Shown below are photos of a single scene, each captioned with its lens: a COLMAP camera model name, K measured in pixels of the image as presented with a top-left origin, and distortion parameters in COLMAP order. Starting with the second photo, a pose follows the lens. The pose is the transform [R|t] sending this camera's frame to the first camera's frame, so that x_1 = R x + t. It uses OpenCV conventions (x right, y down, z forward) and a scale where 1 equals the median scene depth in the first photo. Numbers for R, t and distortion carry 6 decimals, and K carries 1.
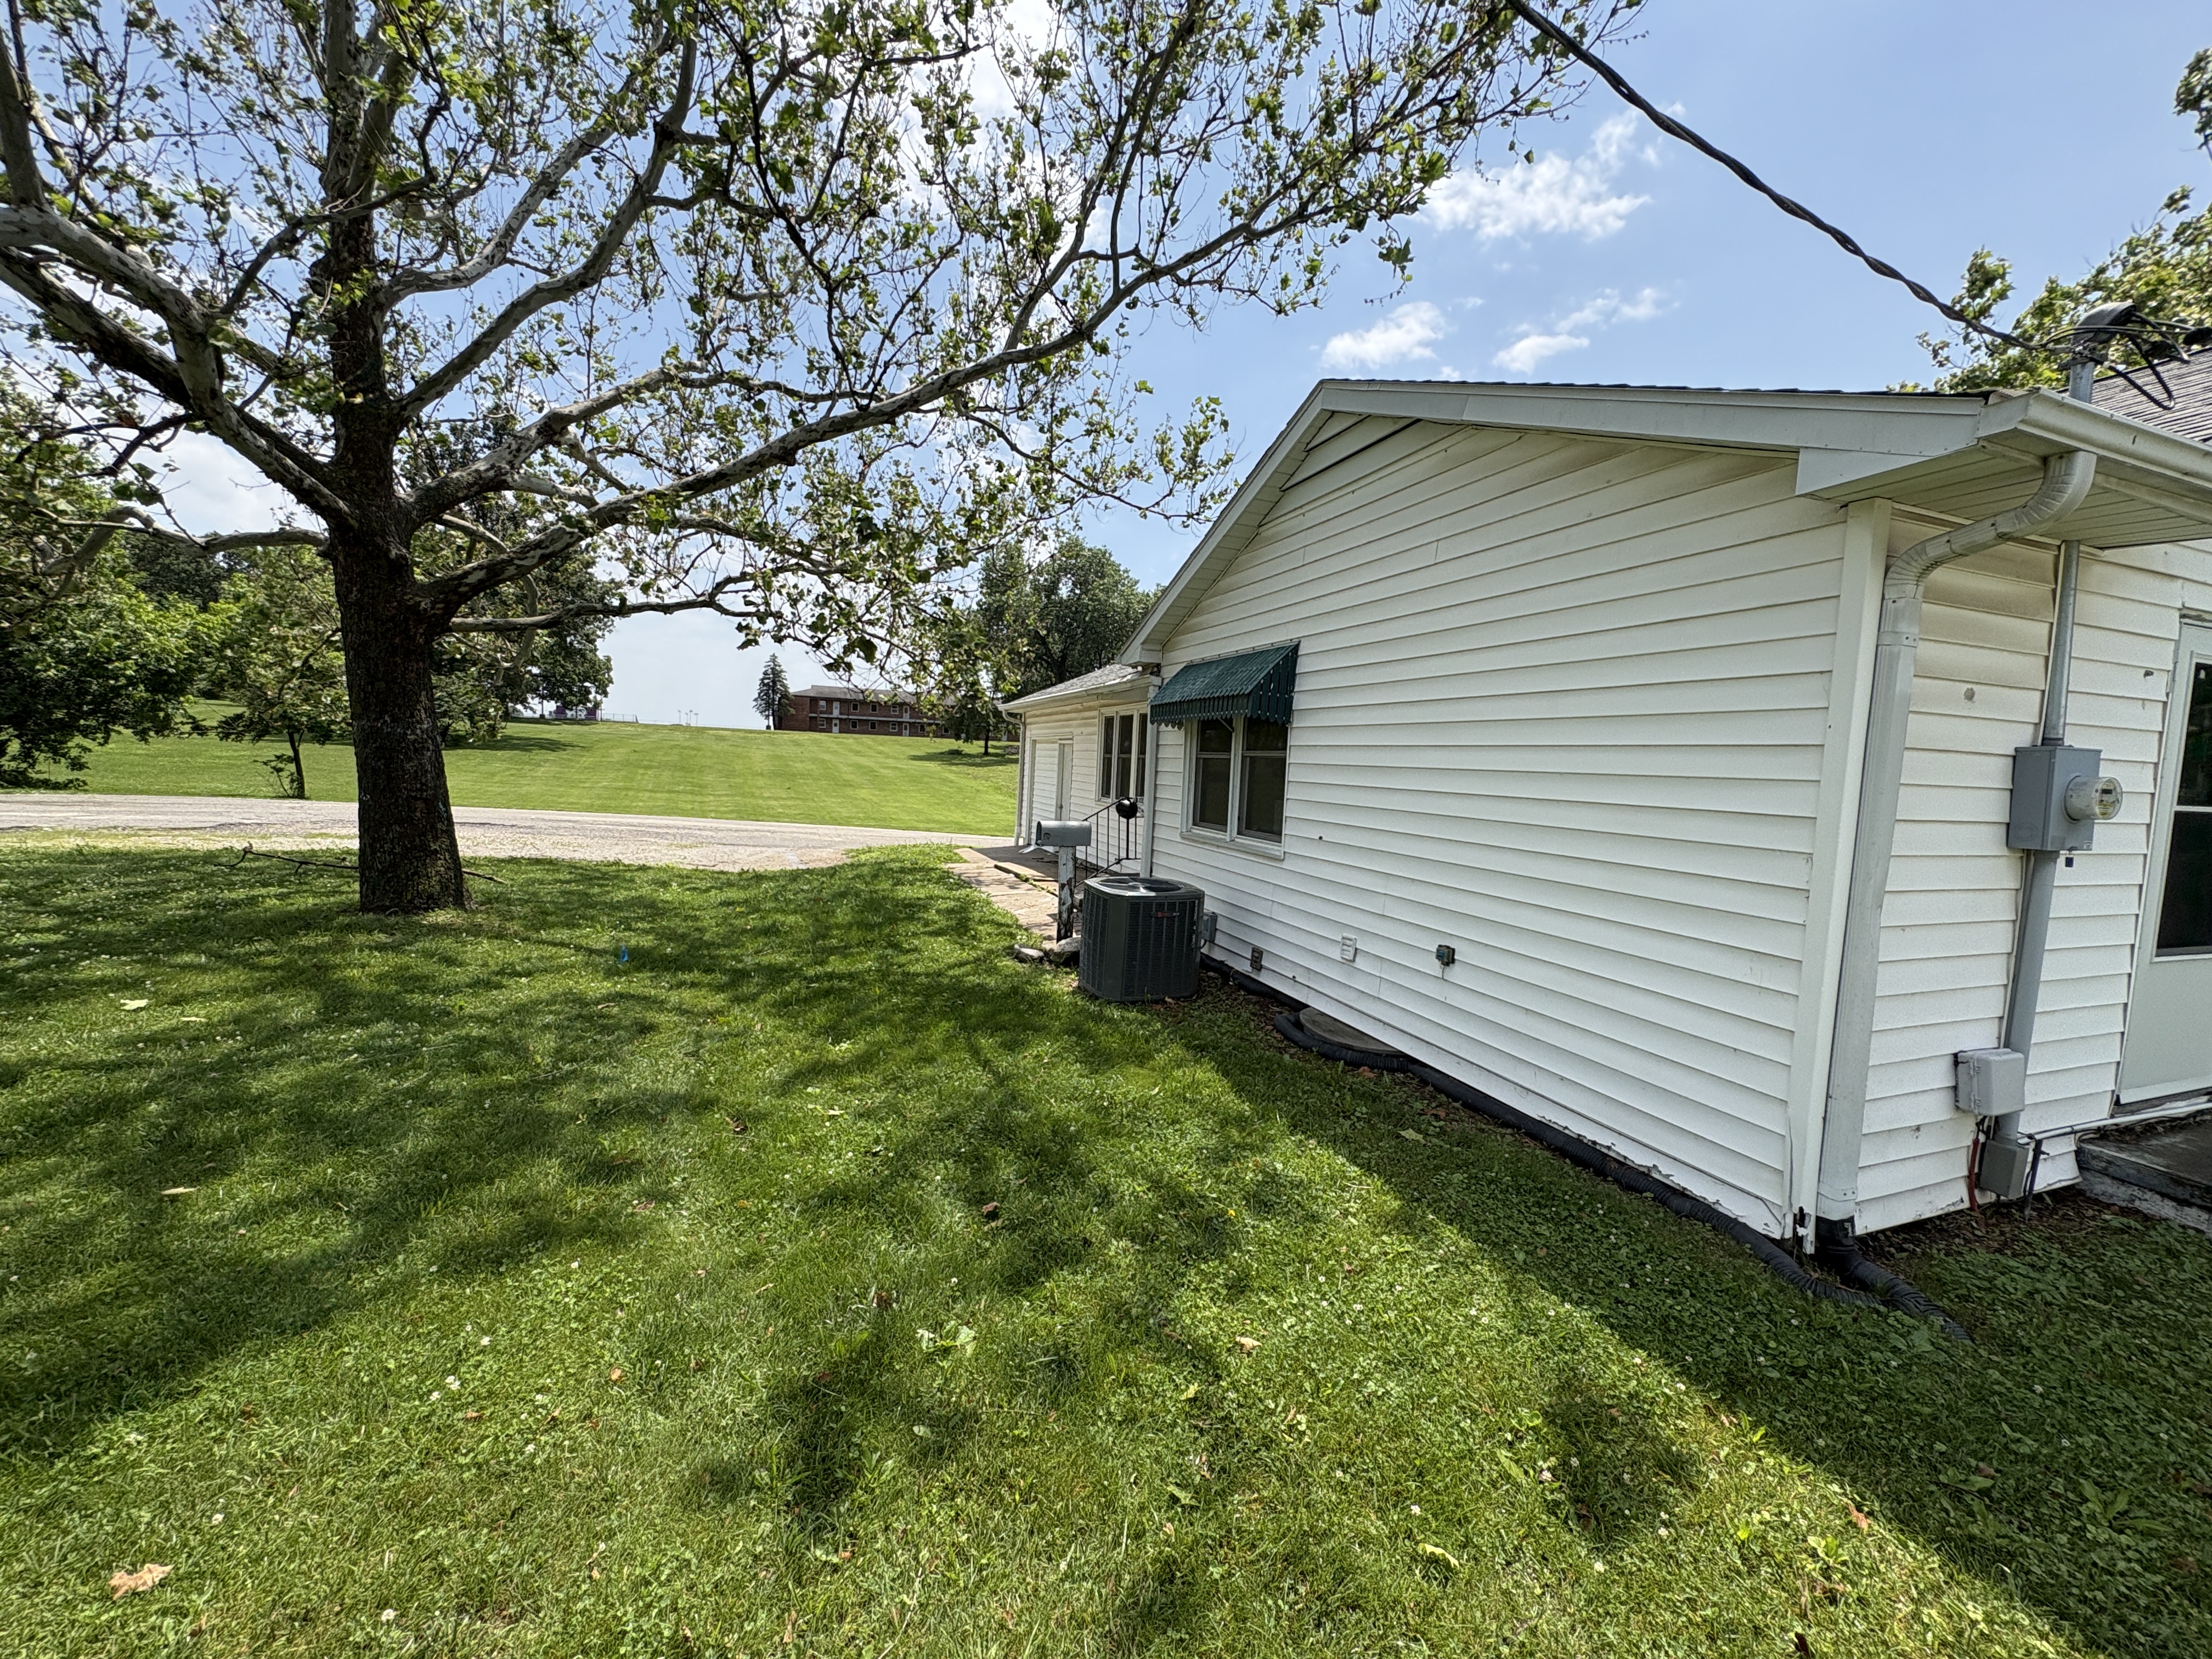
lens RADIAL K [[876.0, 0, 1109.1], [0, 876.0, 828.0], [0, 0, 1]] dist [0.003014, -0.000273]
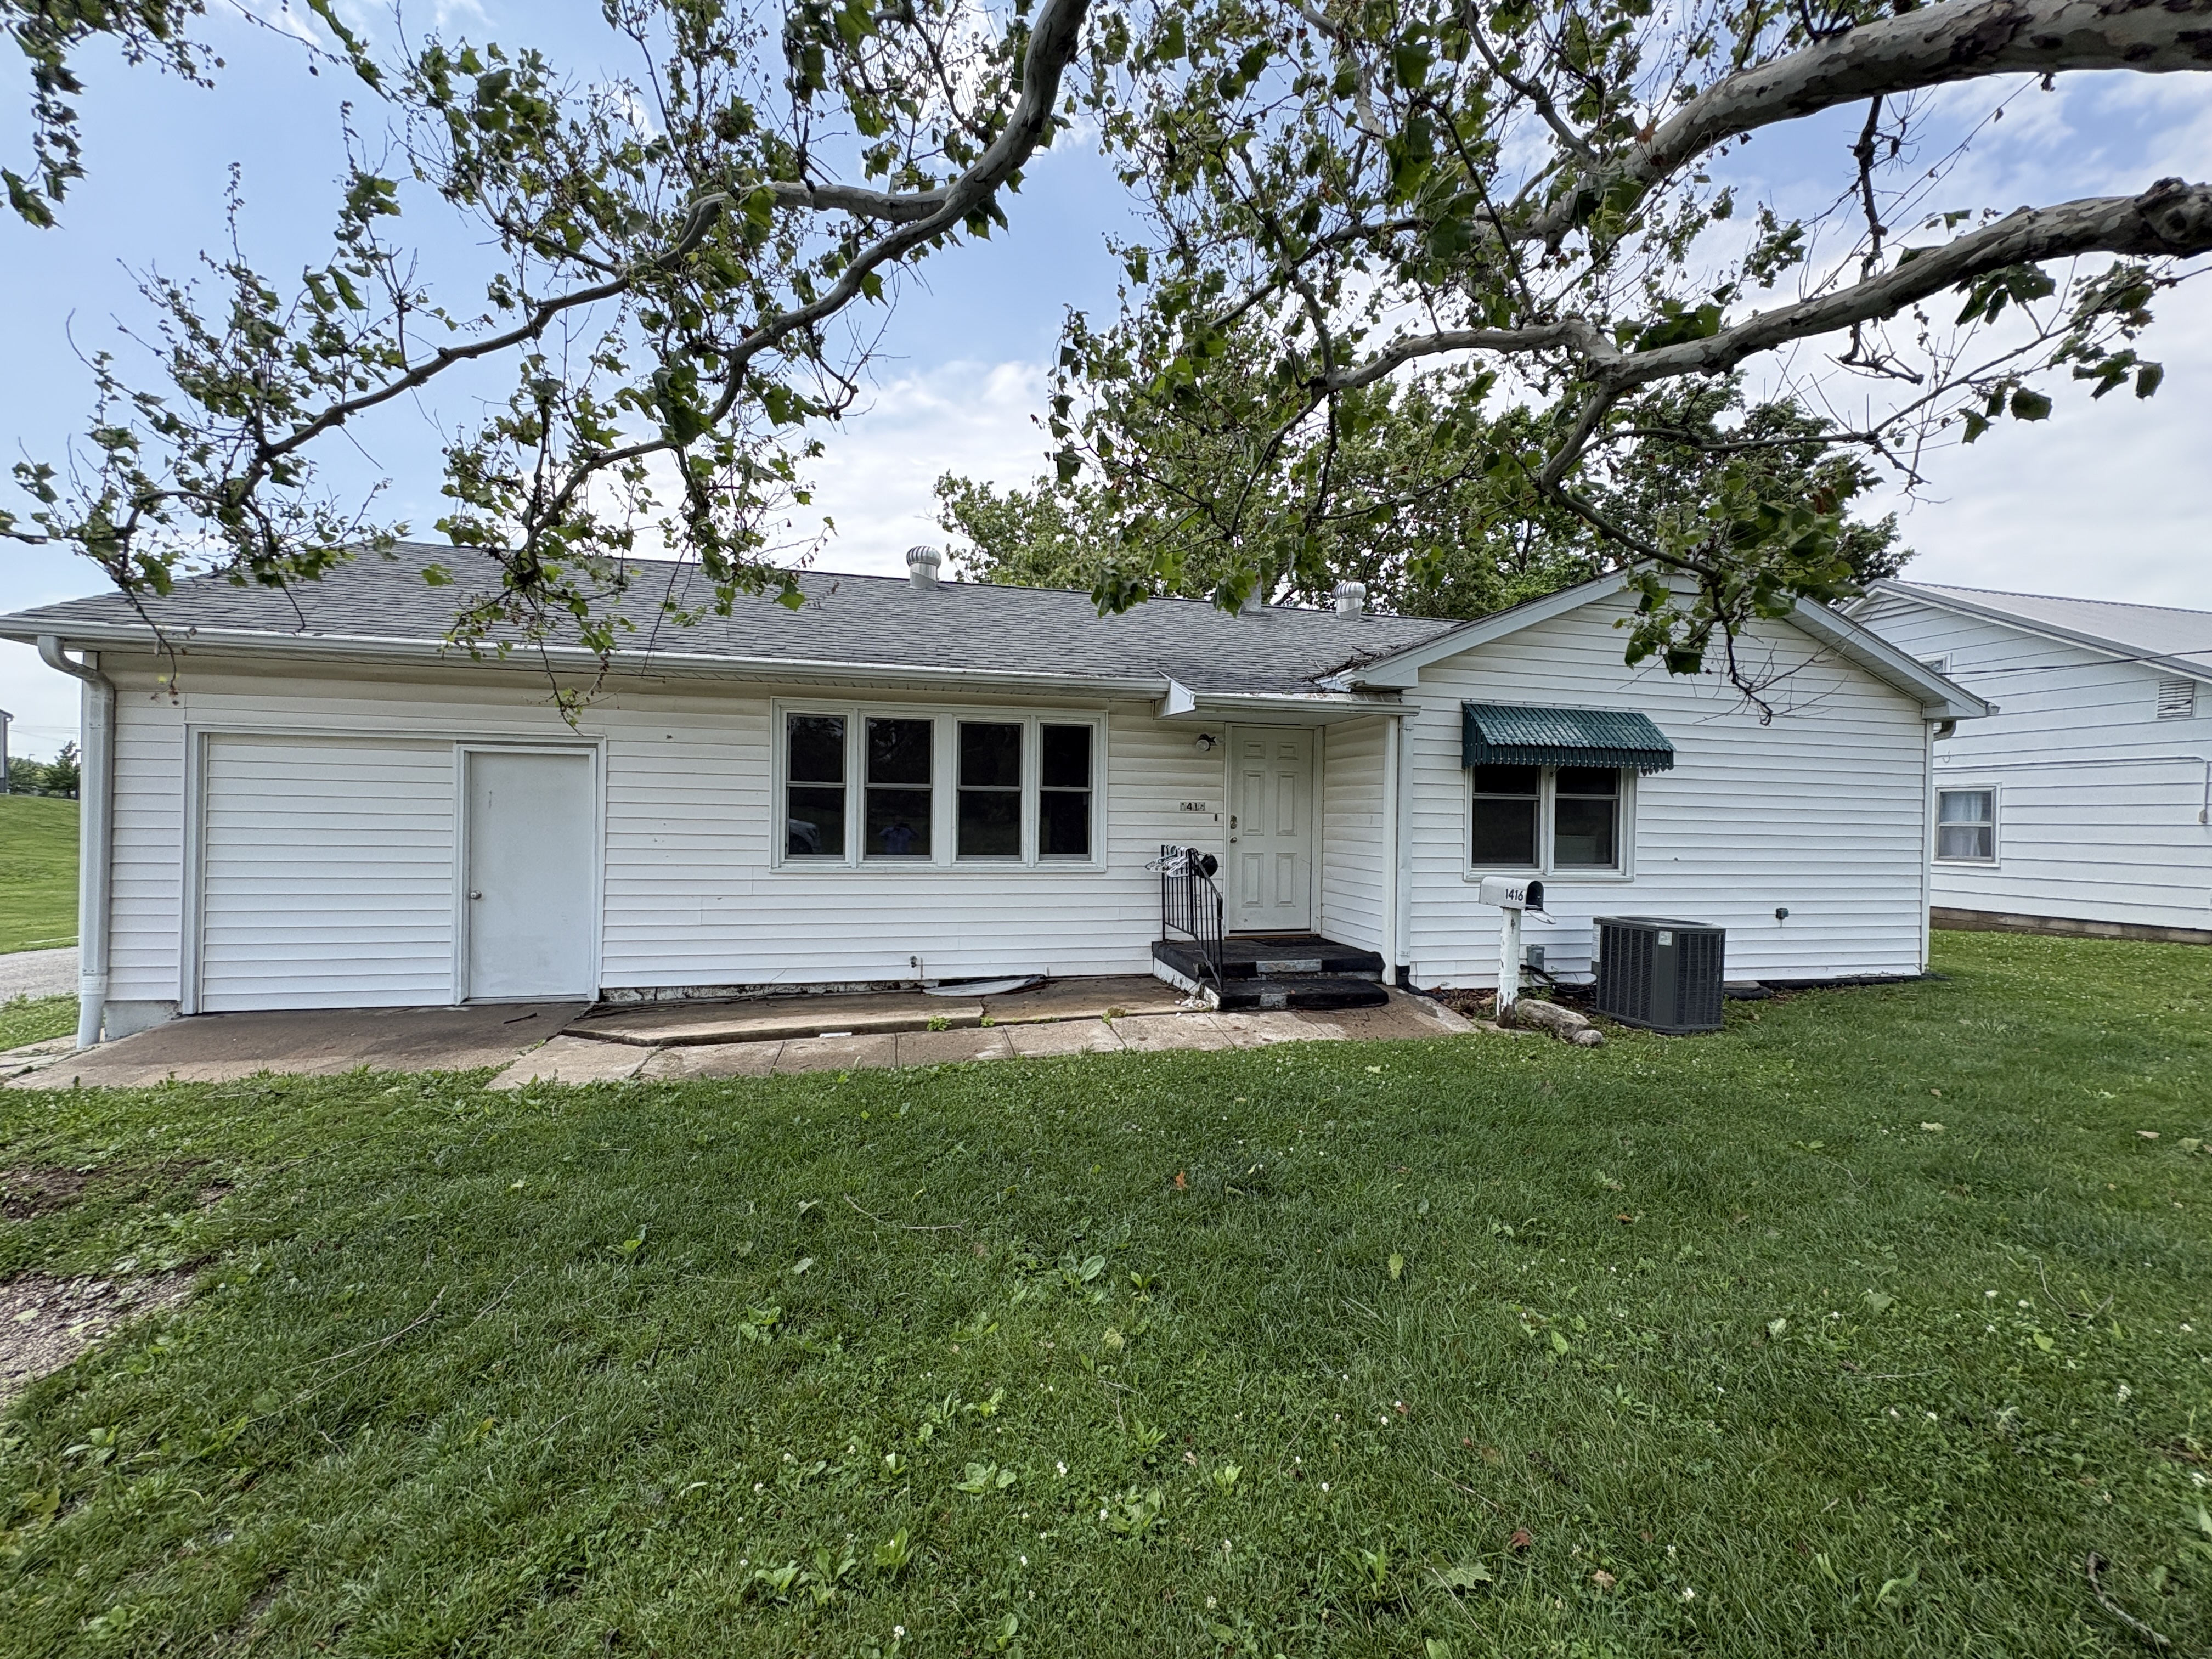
lens RADIAL K [[876.0, 0, 1107.1], [0, 876.0, 817.0], [0, 0, 1]] dist [0.003014, -0.000273]
pose [[0.121865, -0.061050, 0.990667, -1.971069], [0.052501, 0.997106, 0.054988, -0.286073], [-0.991157, 0.045310, 0.124718, 2.699076]]
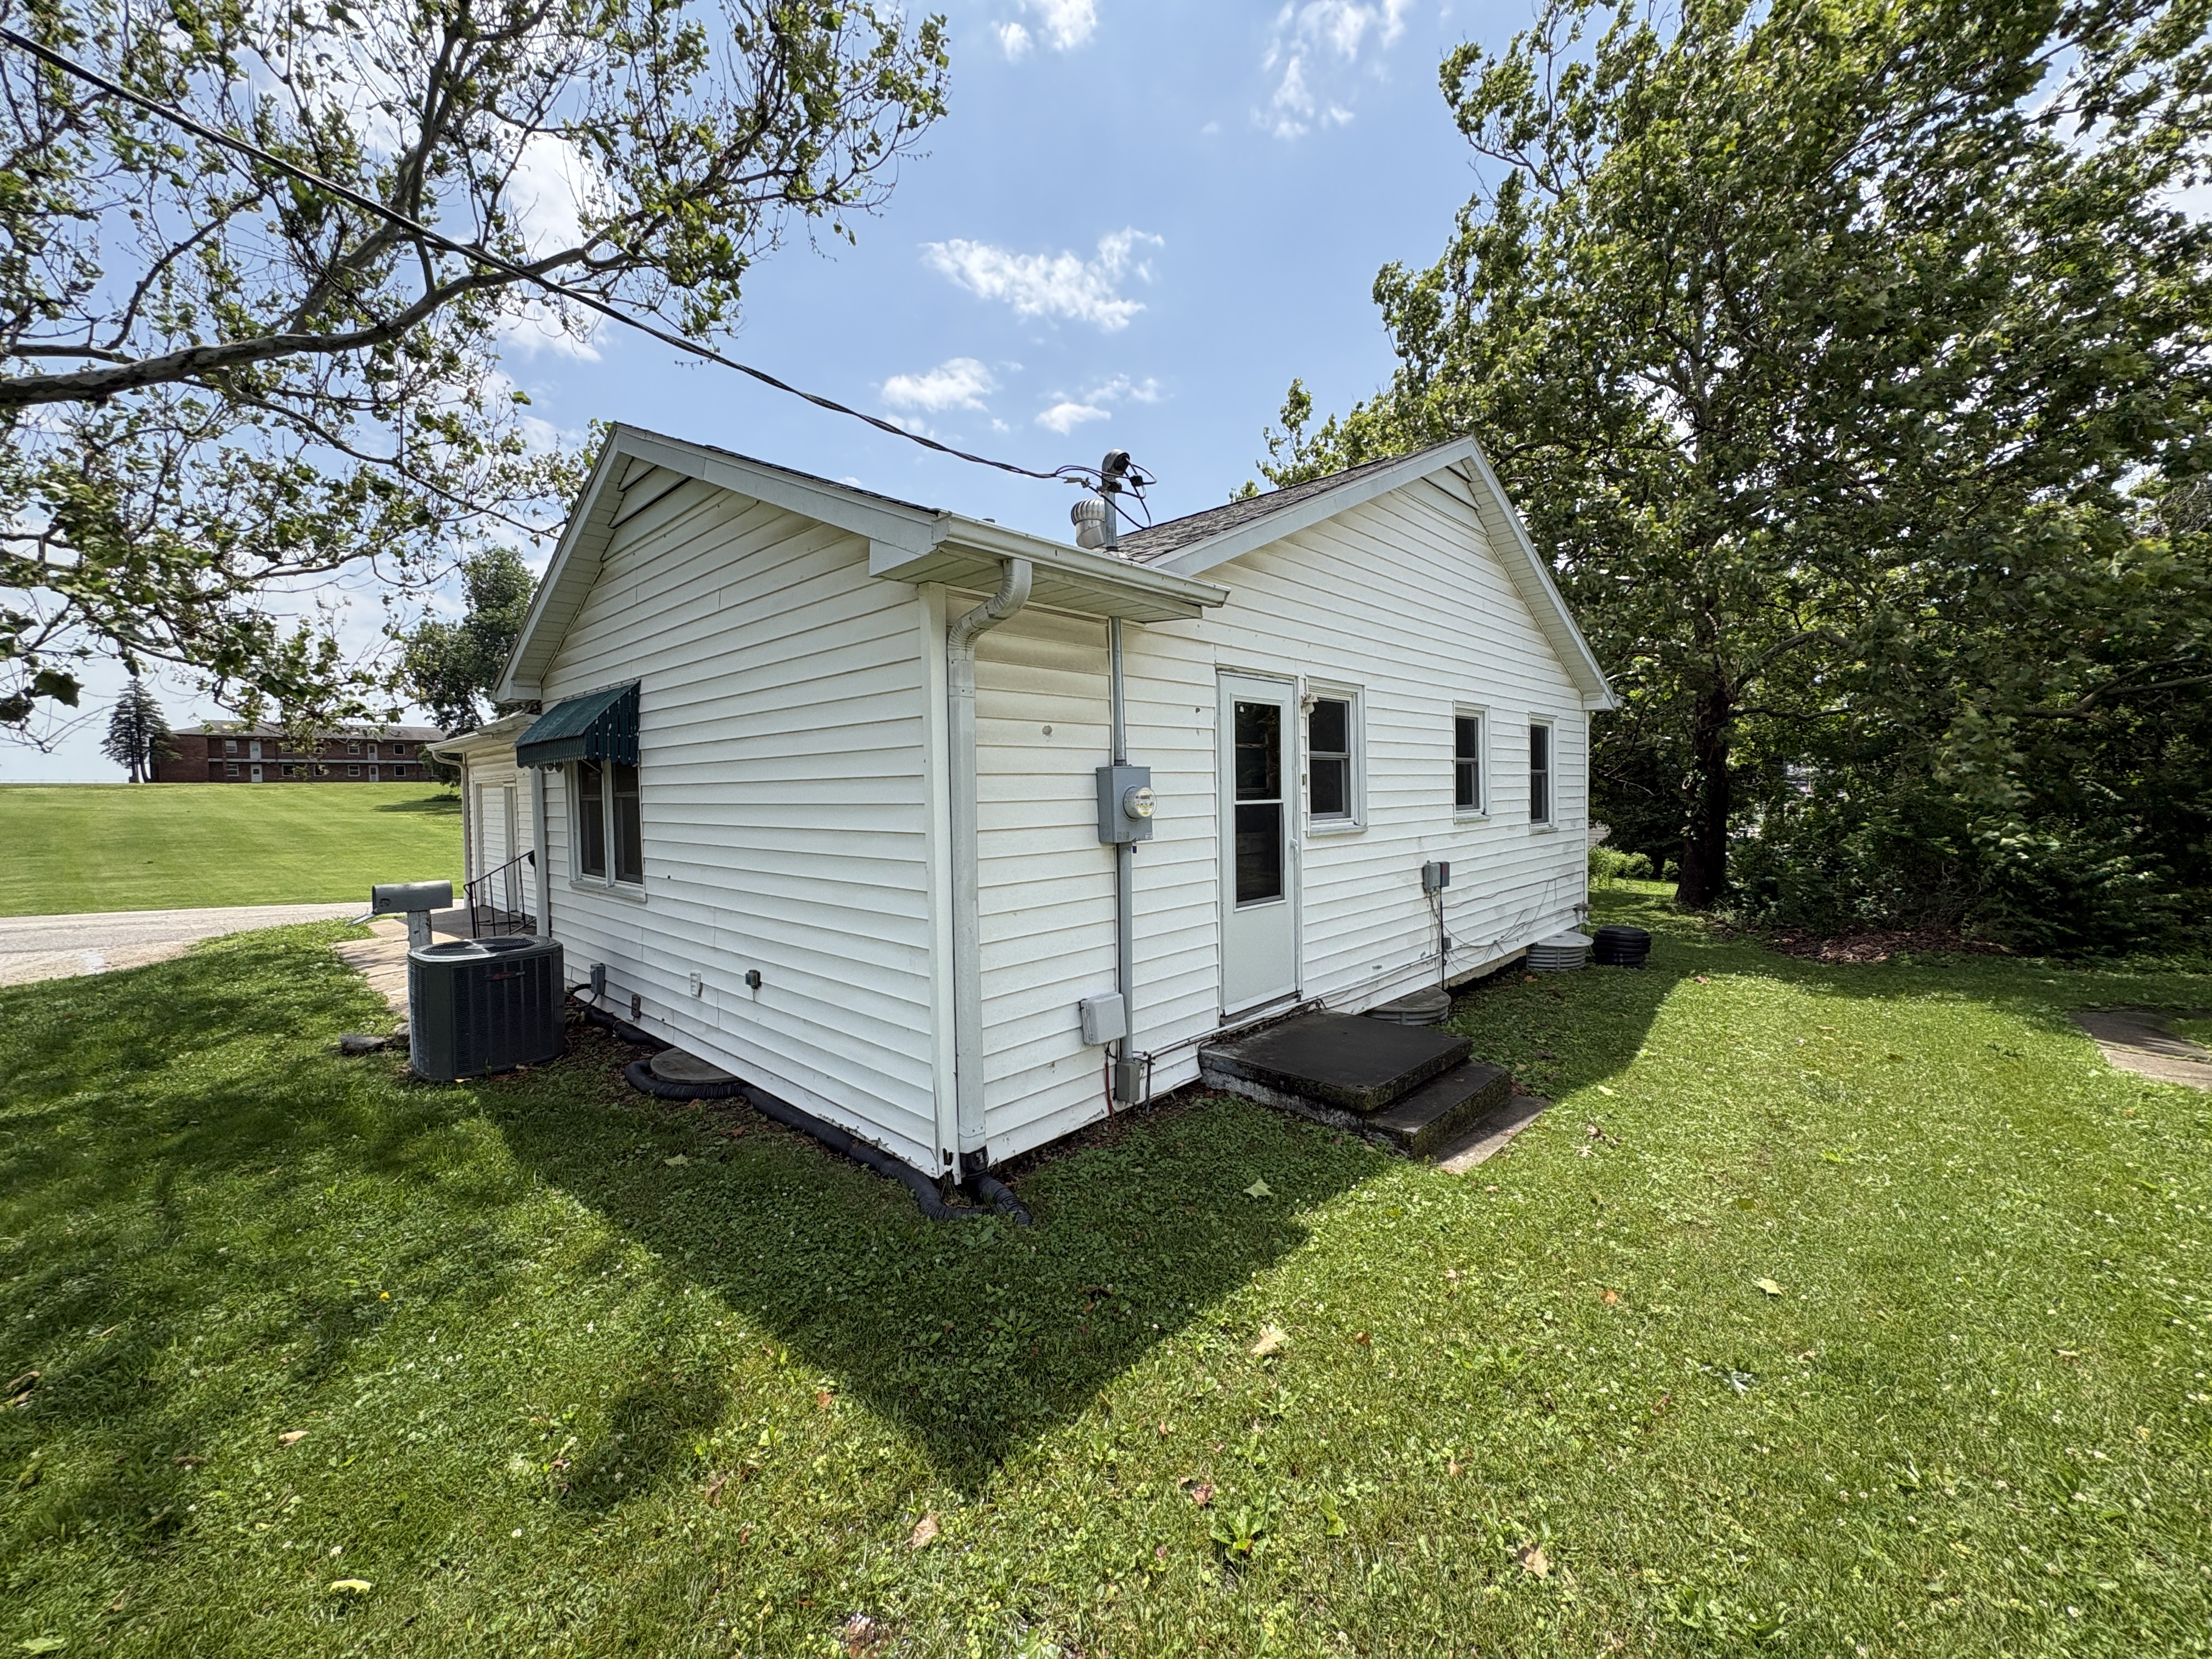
lens RADIAL K [[876.0, 0, 1101.0], [0, 876.0, 831.4], [0, 0, 1]] dist [0.003014, -0.000273]
pose [[0.896827, -0.079096, 0.435252, 0.390500], [0.088537, 0.996072, -0.001418, 0.006512], [-0.433430, 0.039808, 0.900307, -0.179872]]
